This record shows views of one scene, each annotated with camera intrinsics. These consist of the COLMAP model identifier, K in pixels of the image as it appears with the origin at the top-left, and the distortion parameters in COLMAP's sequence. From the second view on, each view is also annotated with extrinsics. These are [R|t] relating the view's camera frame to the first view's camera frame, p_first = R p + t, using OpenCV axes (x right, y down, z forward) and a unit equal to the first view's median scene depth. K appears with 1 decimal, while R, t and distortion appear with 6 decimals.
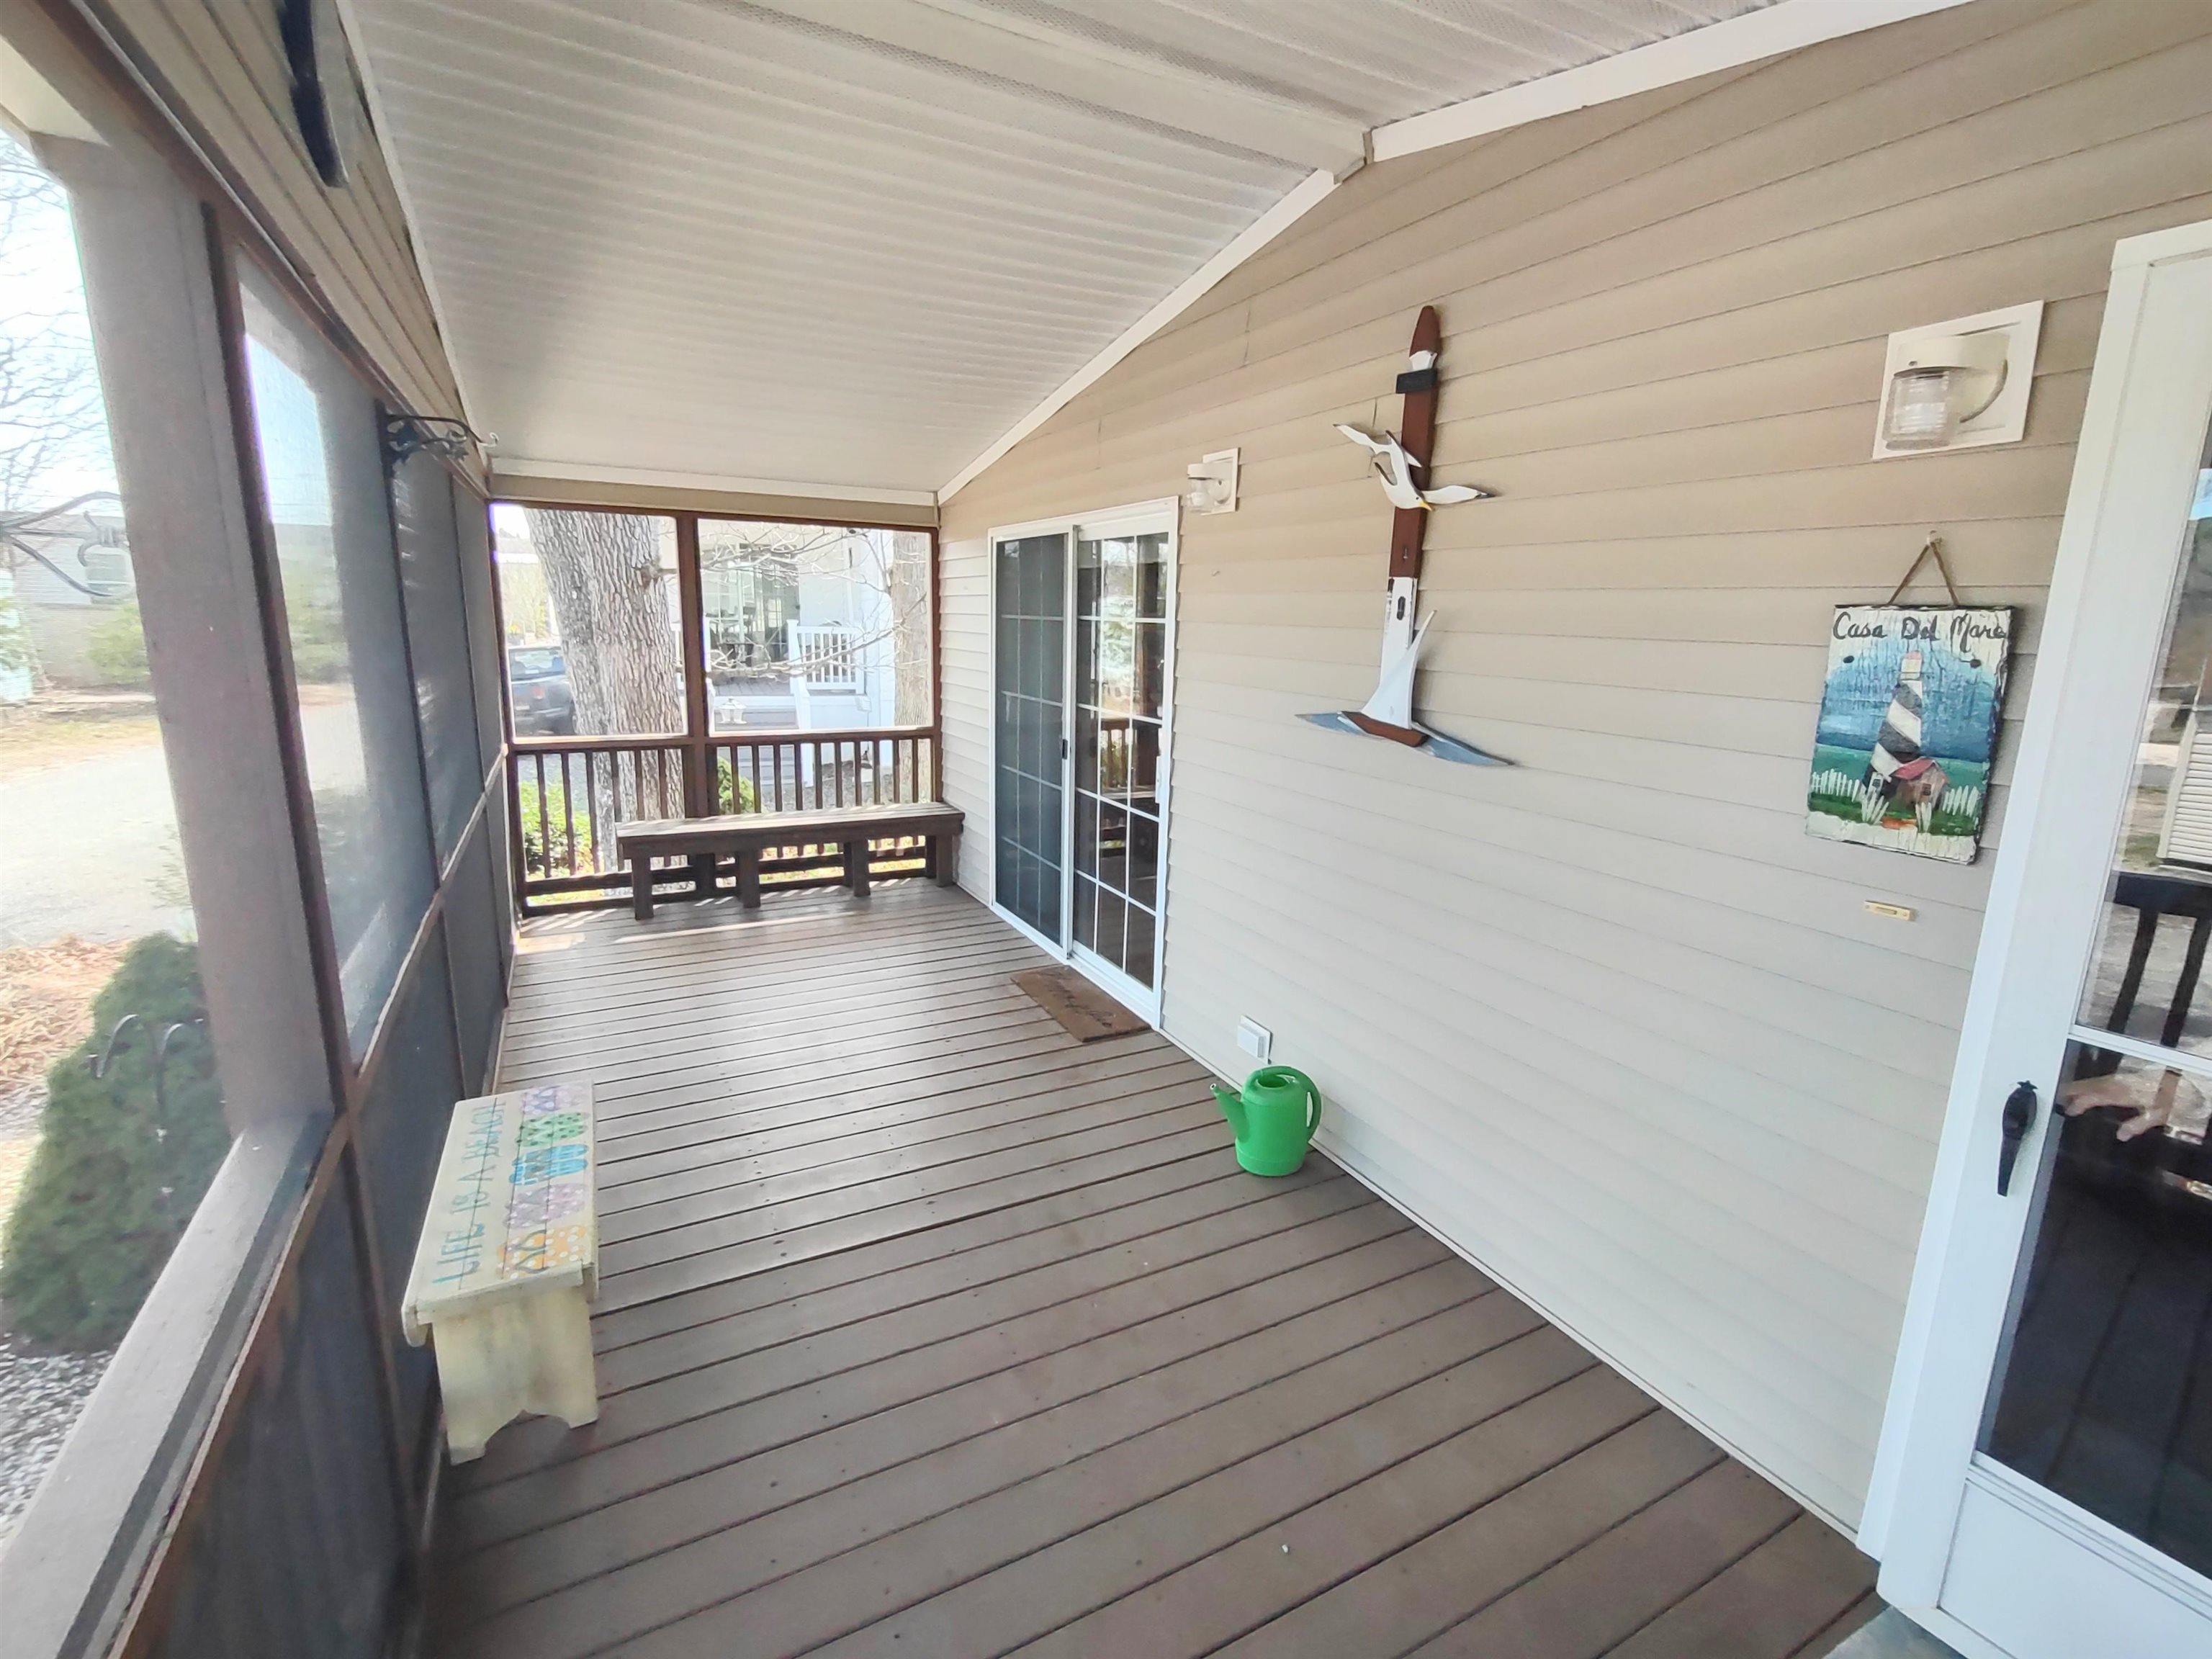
lens RADIAL K [[1001.0, 0, 1106.0], [0, 1001.0, 829.5], [0, 0, 1]] dist [0.015780, 0.000132]
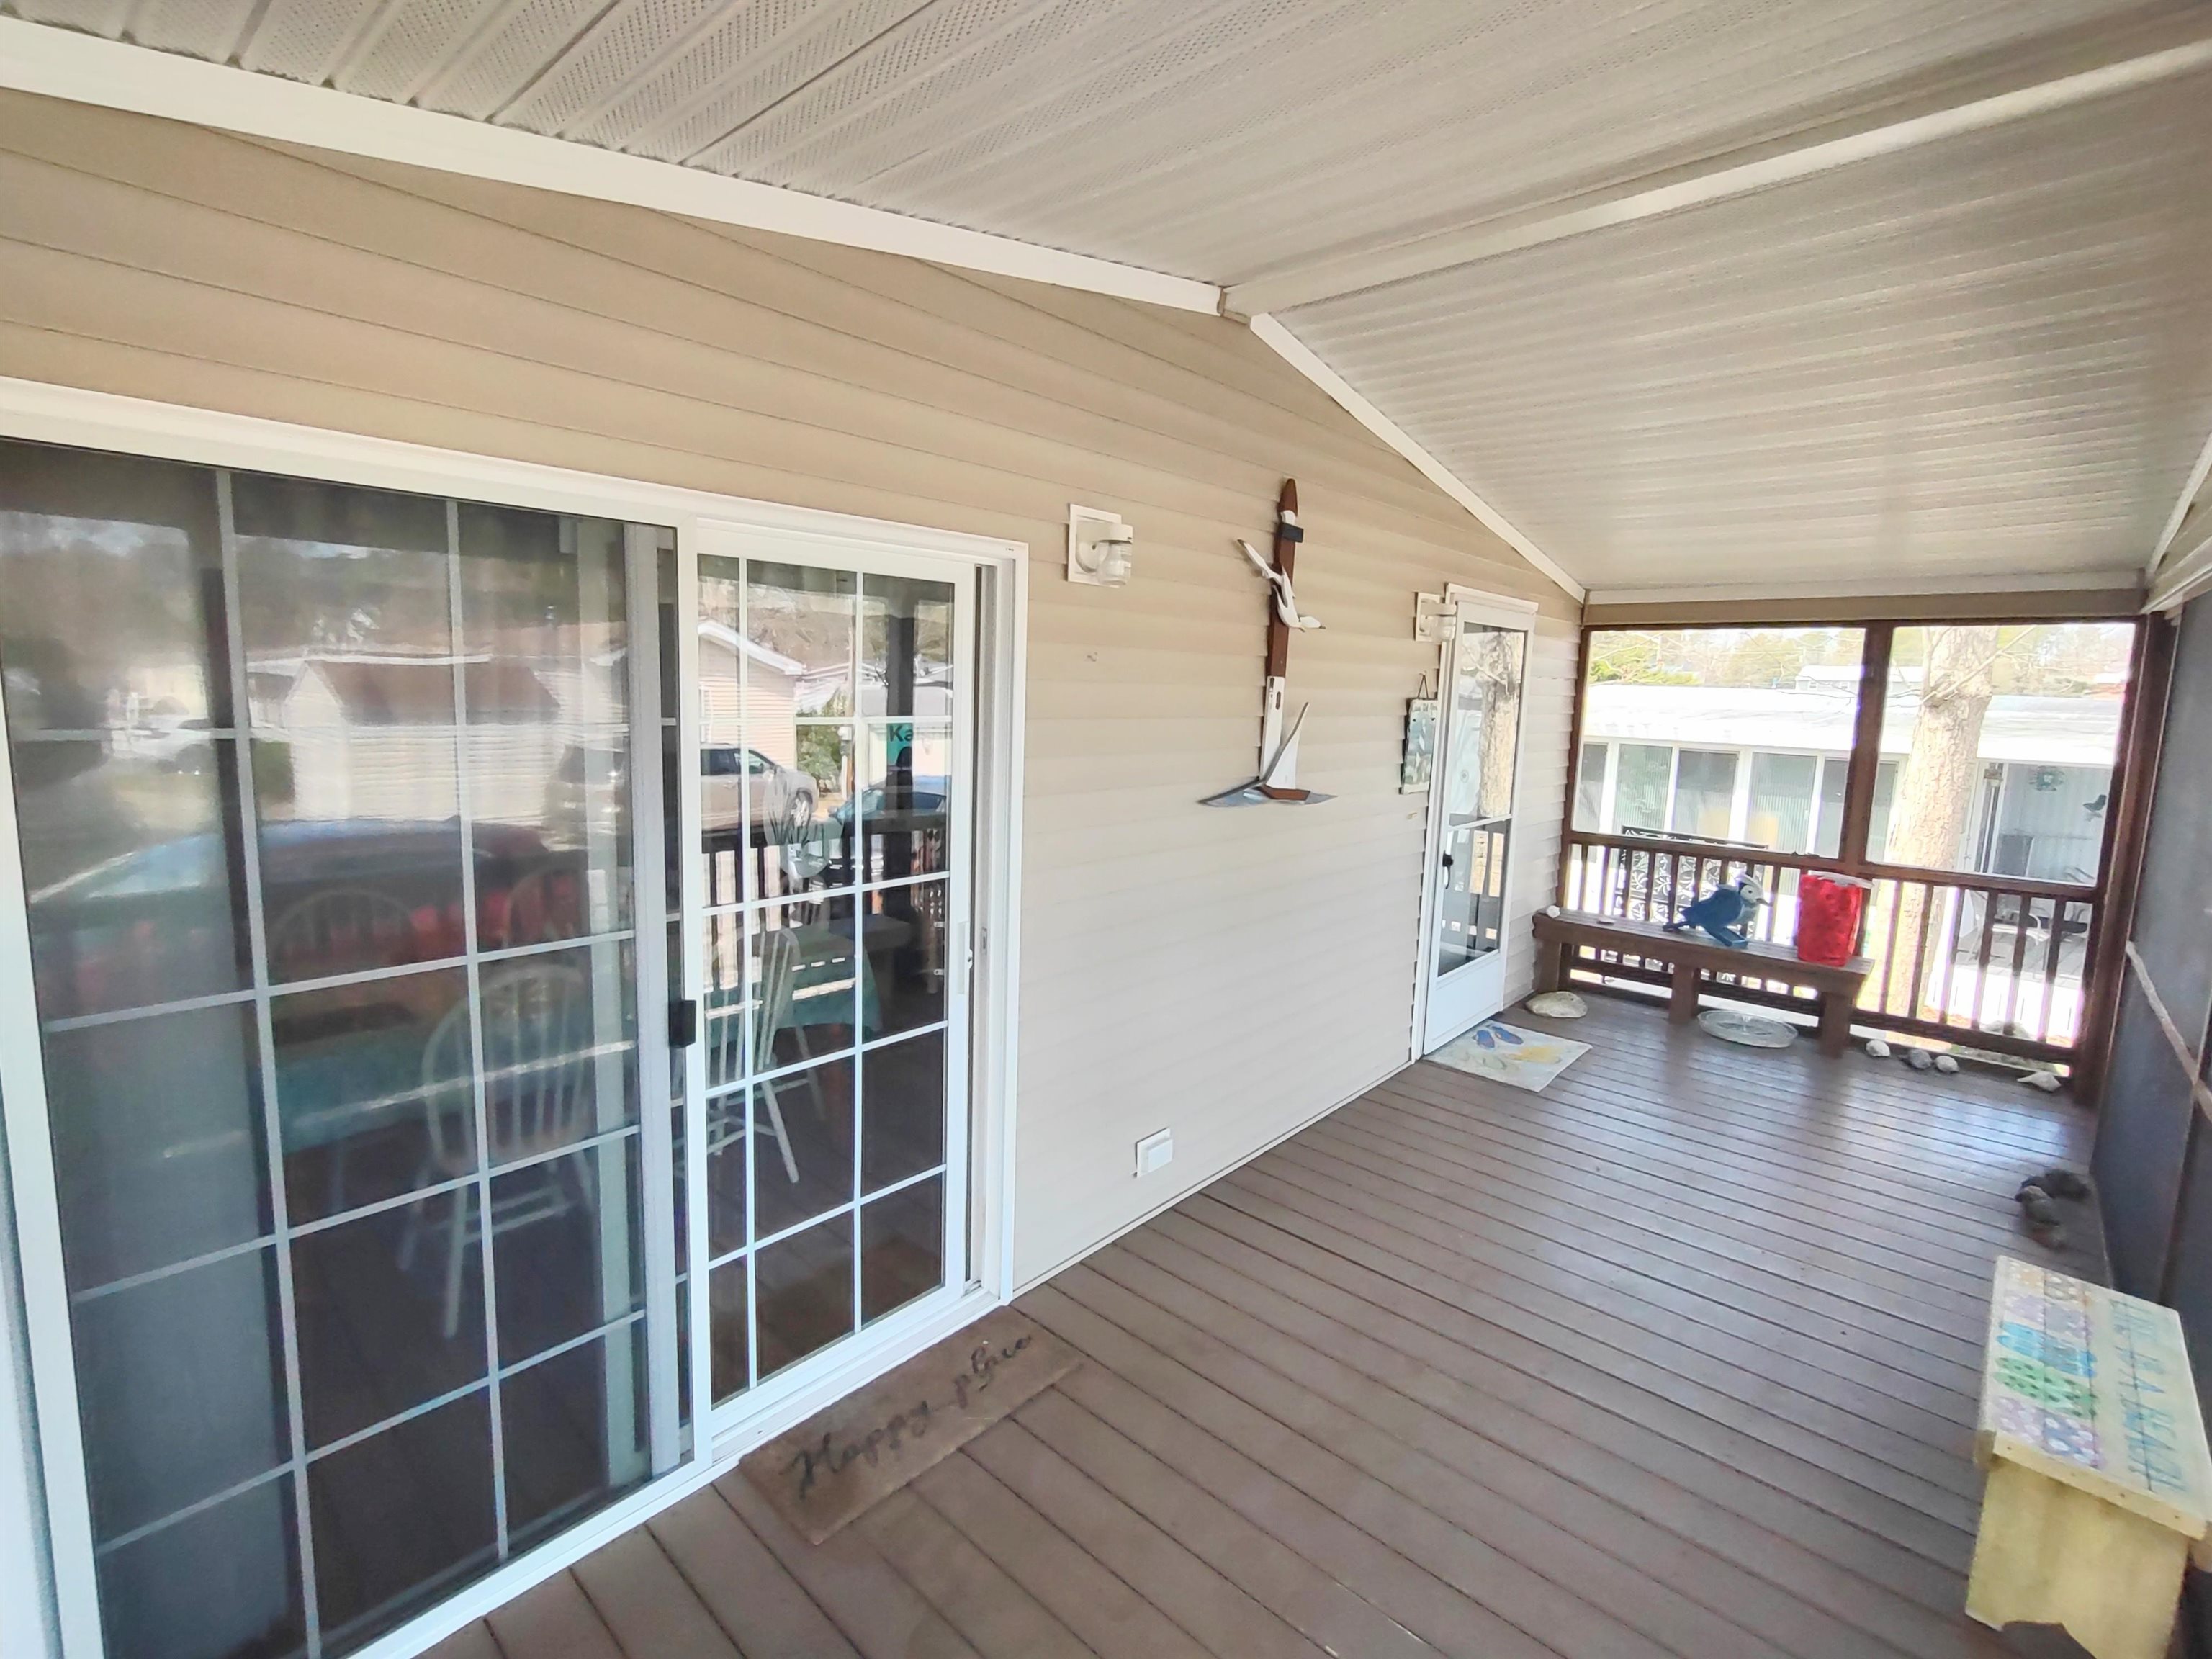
lens RADIAL K [[1001.0, 0, 1106.0], [0, 1001.0, 829.5], [0, 0, 1]] dist [0.015780, 0.000132]
pose [[-0.349794, -0.181968, 0.918984, -0.835993], [0.161068, 0.954666, 0.250341, -0.413980], [-0.922877, 0.235587, -0.304627, 1.609365]]
